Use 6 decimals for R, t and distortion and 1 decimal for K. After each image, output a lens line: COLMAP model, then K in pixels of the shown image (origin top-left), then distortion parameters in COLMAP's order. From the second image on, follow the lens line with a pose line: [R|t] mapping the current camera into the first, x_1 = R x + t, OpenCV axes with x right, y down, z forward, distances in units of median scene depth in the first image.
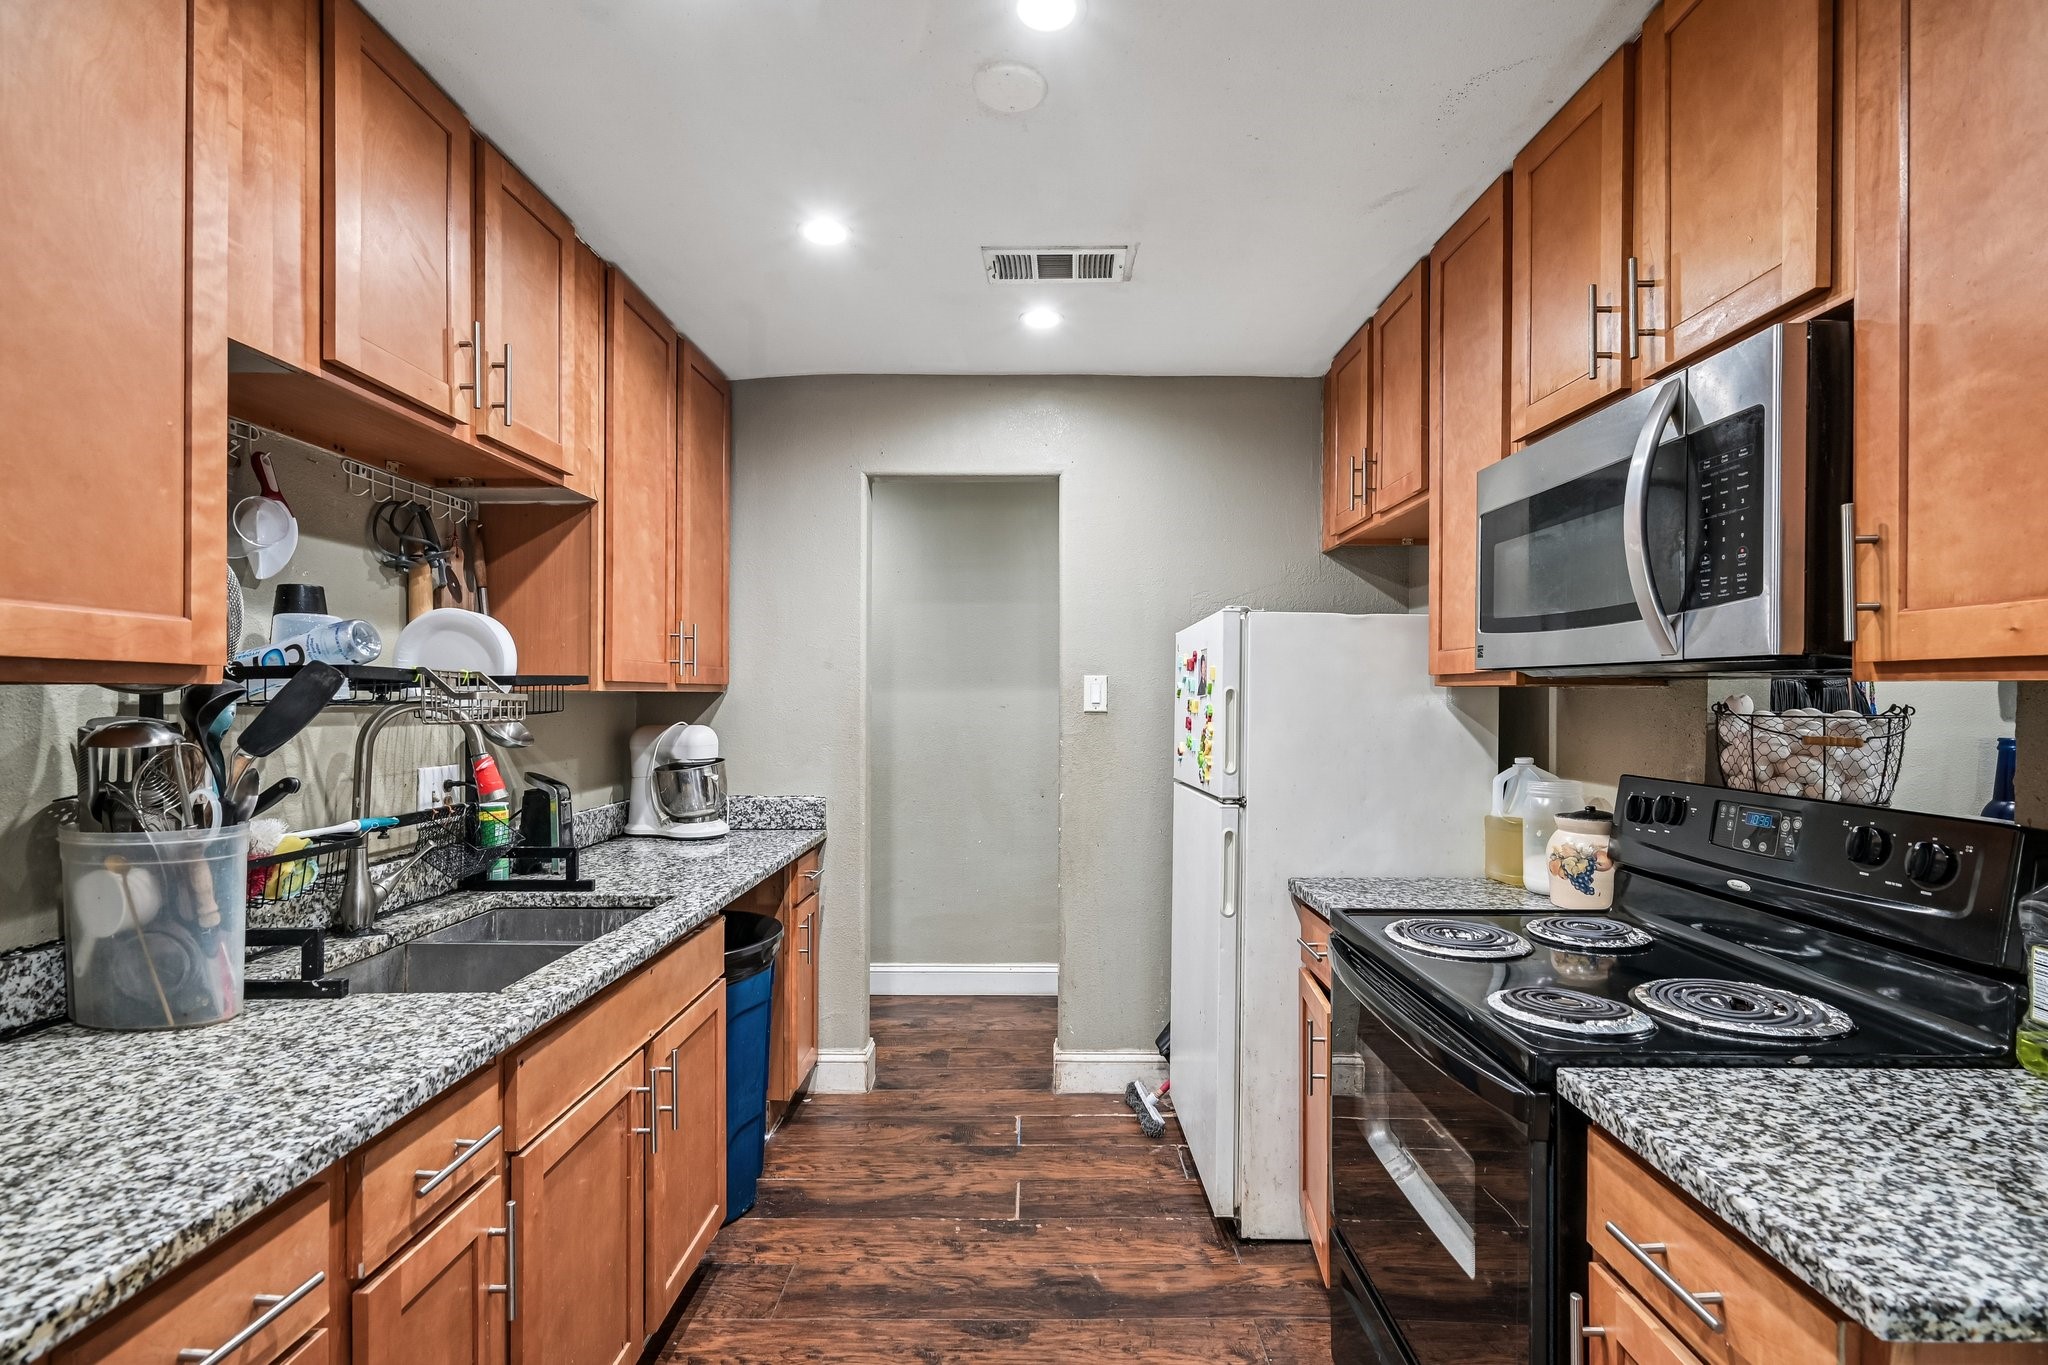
lens RADIAL K [[925.5, 0, 1036.9], [0, 925.5, 691.2], [0, 0, 1]] dist [0.000583, 0.000257]
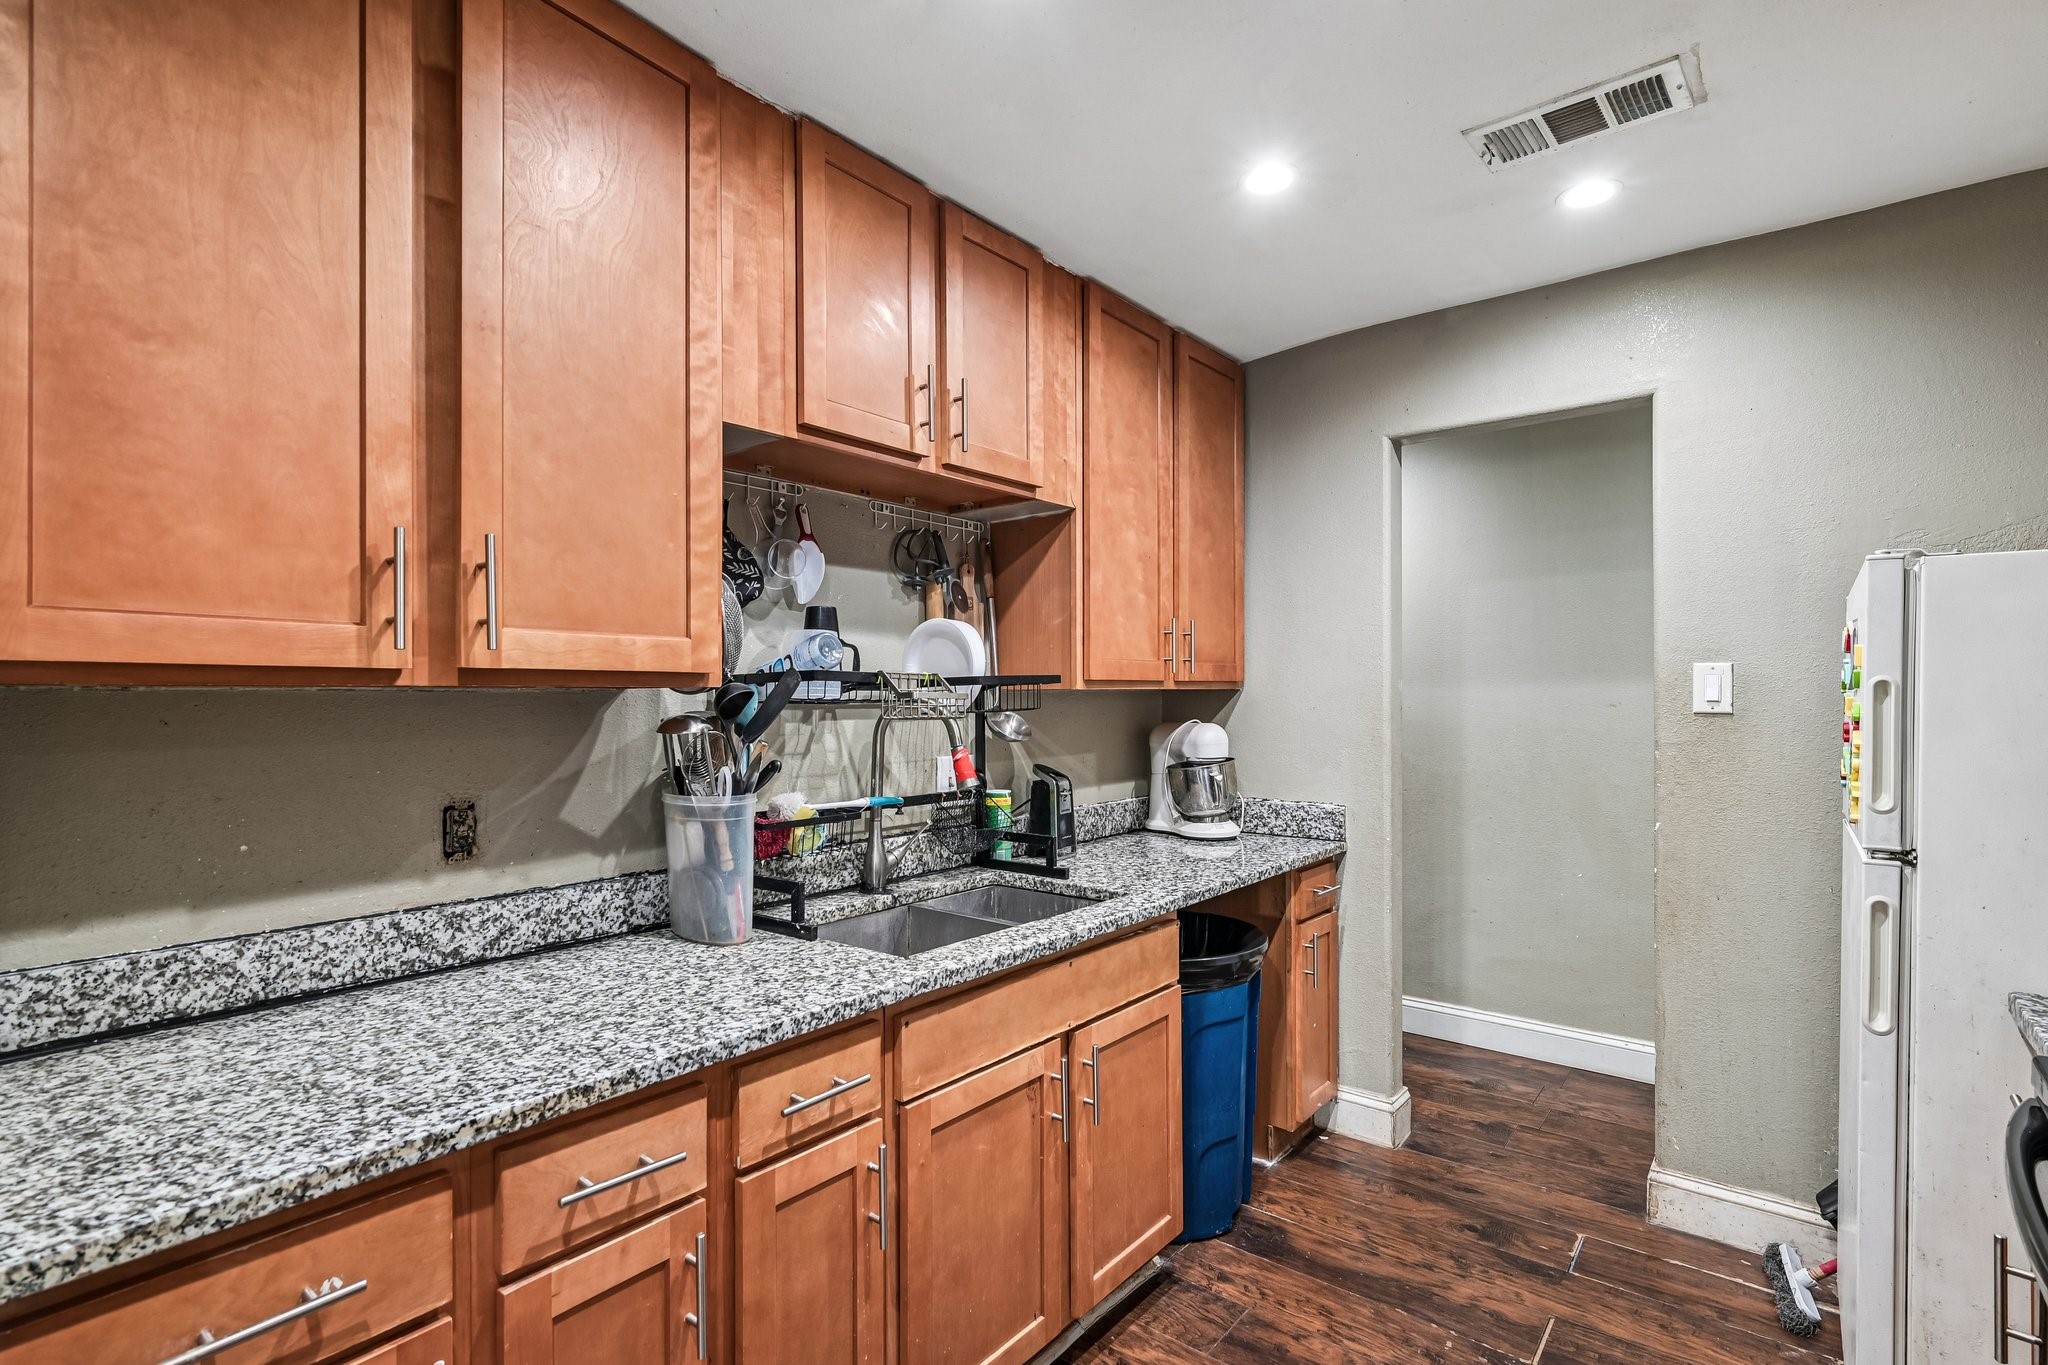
lens RADIAL K [[971.7, 0, 1028.6], [0, 971.7, 692.7], [0, 0, 1]] dist [0.000355, 0.000410]
pose [[0.780195, -0.004609, -0.625520, 0.216391], [0.008026, 0.999964, 0.002642, 0.000262], [0.625485, -0.007081, 0.780204, 0.134273]]
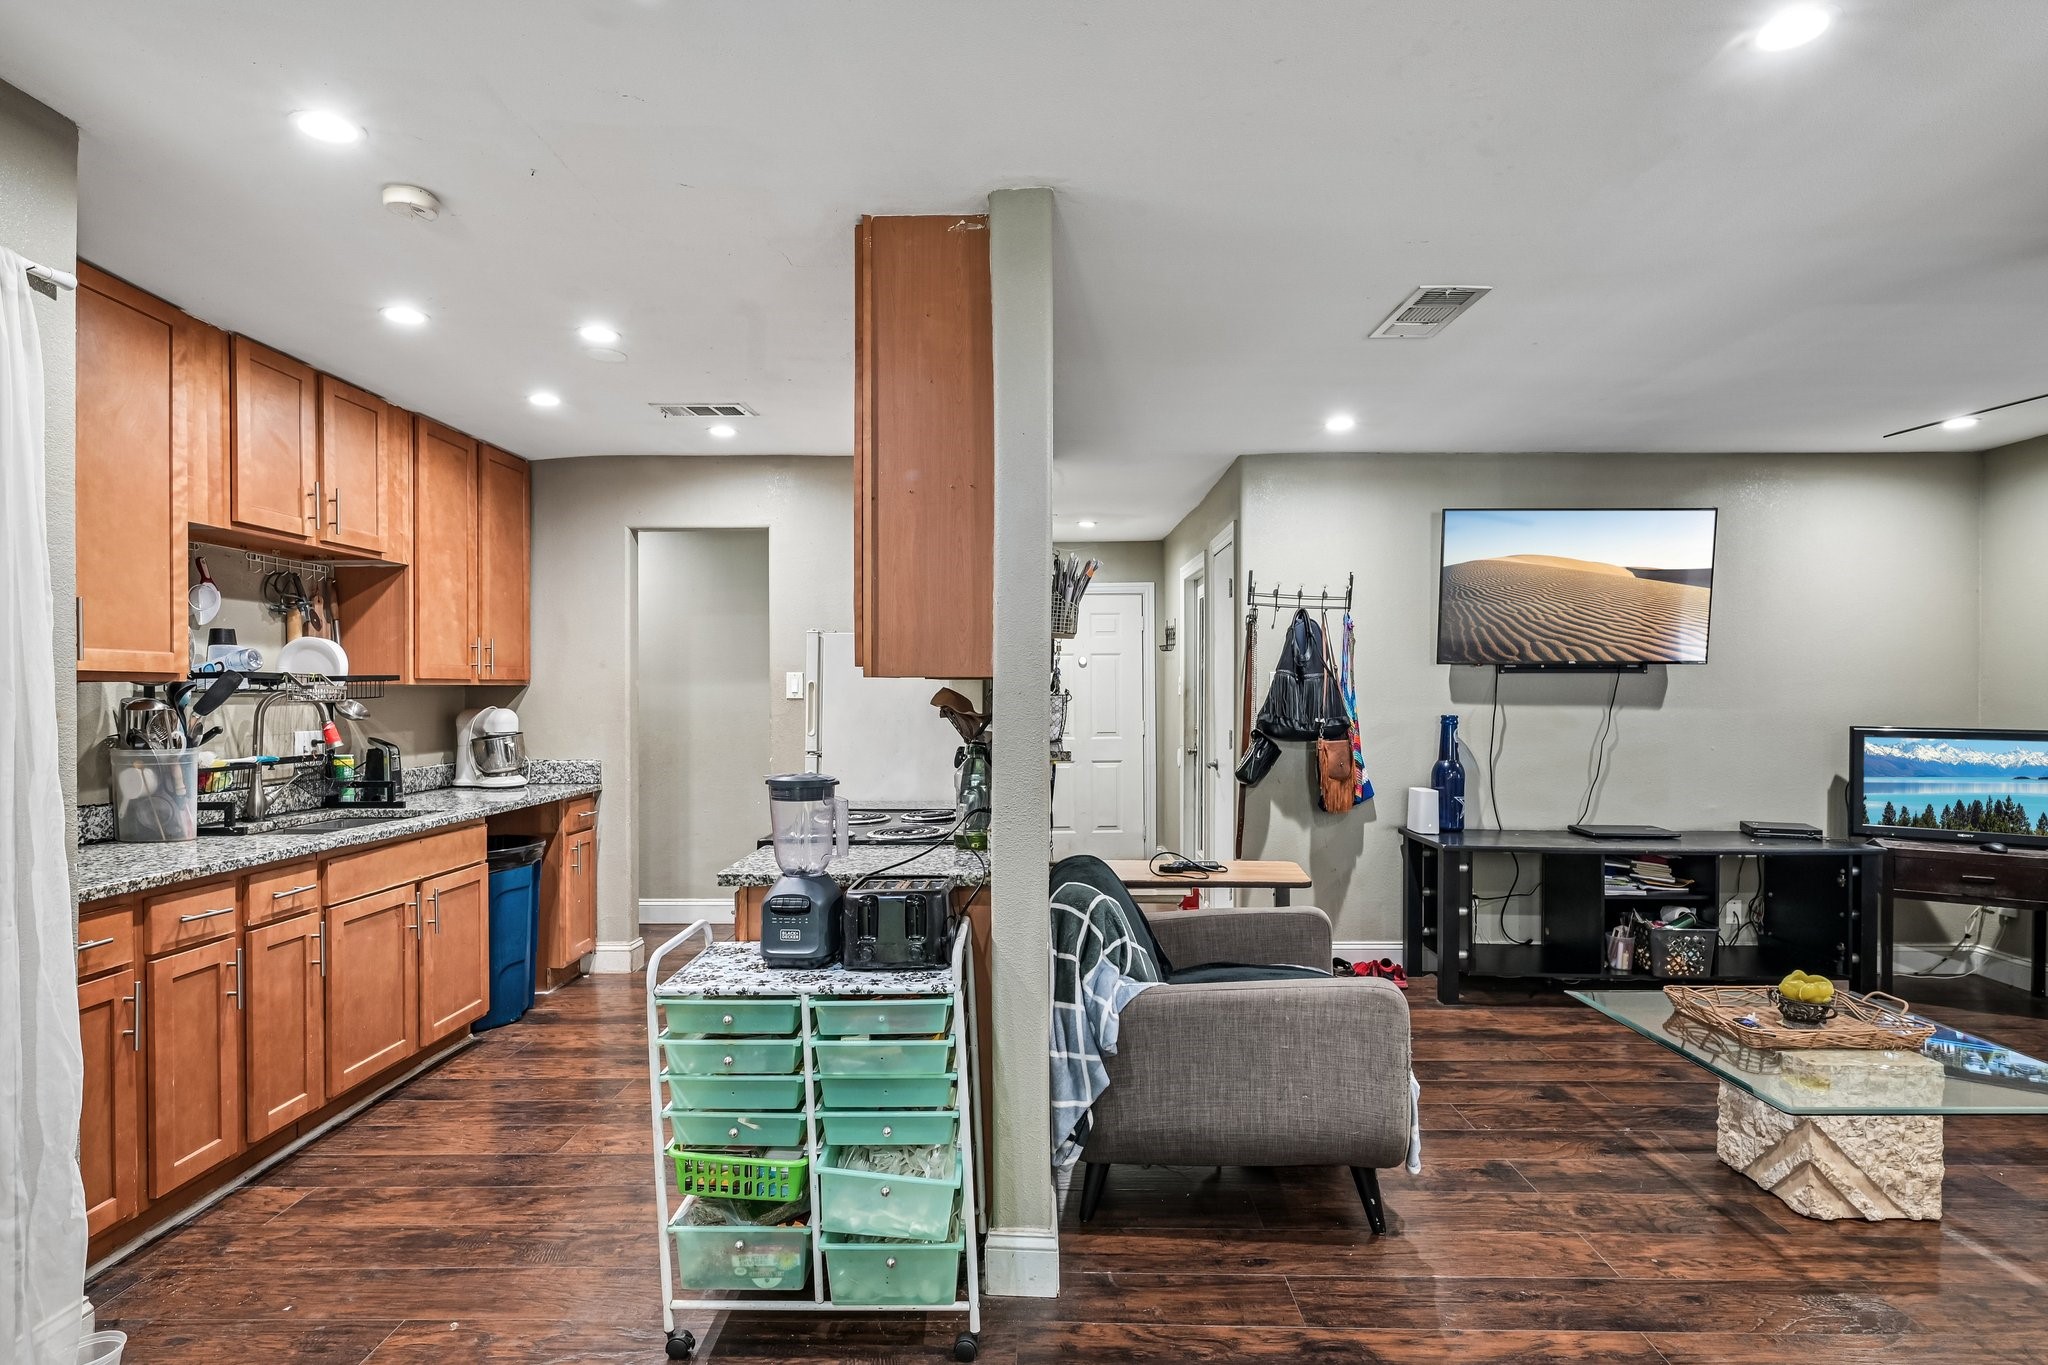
lens RADIAL K [[1022.6, 0, 1029.2], [0, 1022.6, 692.8], [0, 0, 1]] dist [-0.000583, 0.000592]
pose [[0.999971, -0.003572, -0.006652, 0.756321], [0.003626, 0.999961, 0.008076, 0.004541], [0.006623, -0.008100, 0.999945, -0.941540]]
